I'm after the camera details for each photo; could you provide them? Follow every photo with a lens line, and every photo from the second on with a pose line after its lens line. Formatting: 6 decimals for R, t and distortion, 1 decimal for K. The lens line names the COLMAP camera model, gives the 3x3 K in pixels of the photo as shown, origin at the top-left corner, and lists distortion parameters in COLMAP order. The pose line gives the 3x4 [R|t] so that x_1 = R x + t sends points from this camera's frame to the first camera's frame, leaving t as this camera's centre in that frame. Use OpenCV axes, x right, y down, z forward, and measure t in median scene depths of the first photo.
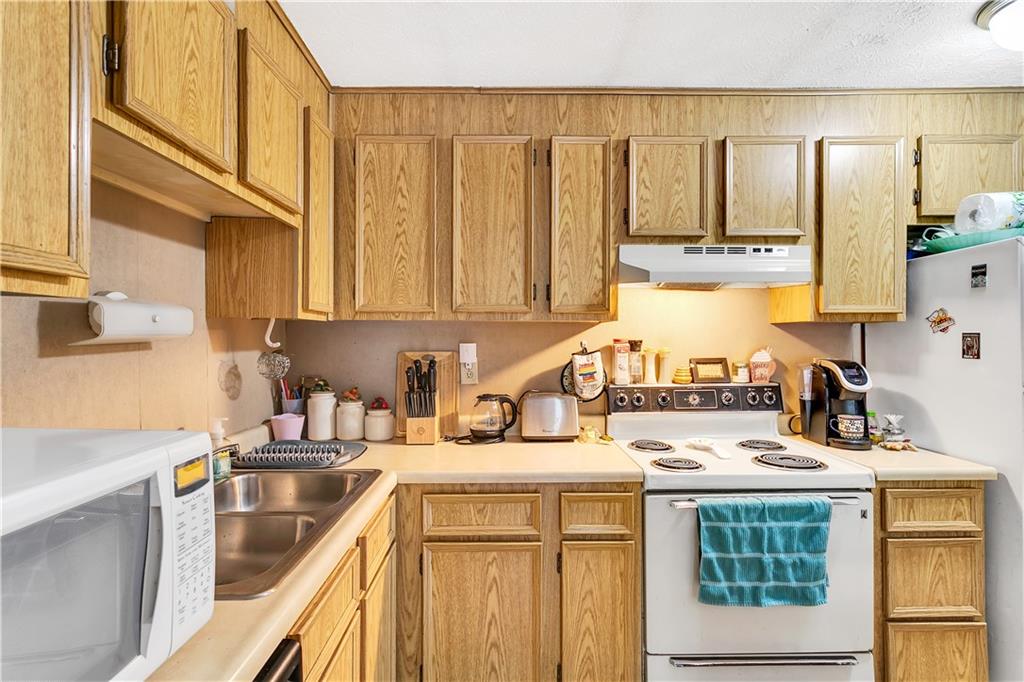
lens RADIAL K [[495.1, 0, 510.5], [0, 495.1, 341.2], [0, 0, 1]] dist [-0.003578, -0.000180]
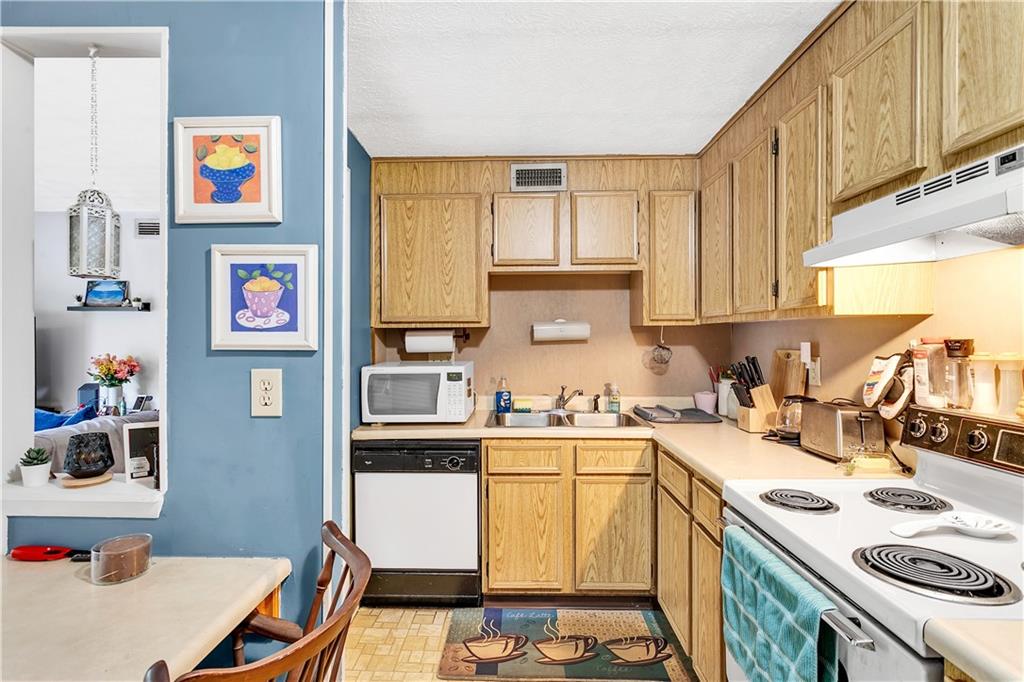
lens RADIAL K [[495.1, 0, 511.4], [0, 495.1, 340.2], [0, 0, 1]] dist [-0.003578, -0.000180]
pose [[-0.031251, 0.004673, -0.999501, 1.015698], [0.002132, 0.999987, 0.004609, -0.005868], [0.999509, -0.001987, -0.031261, 0.521285]]
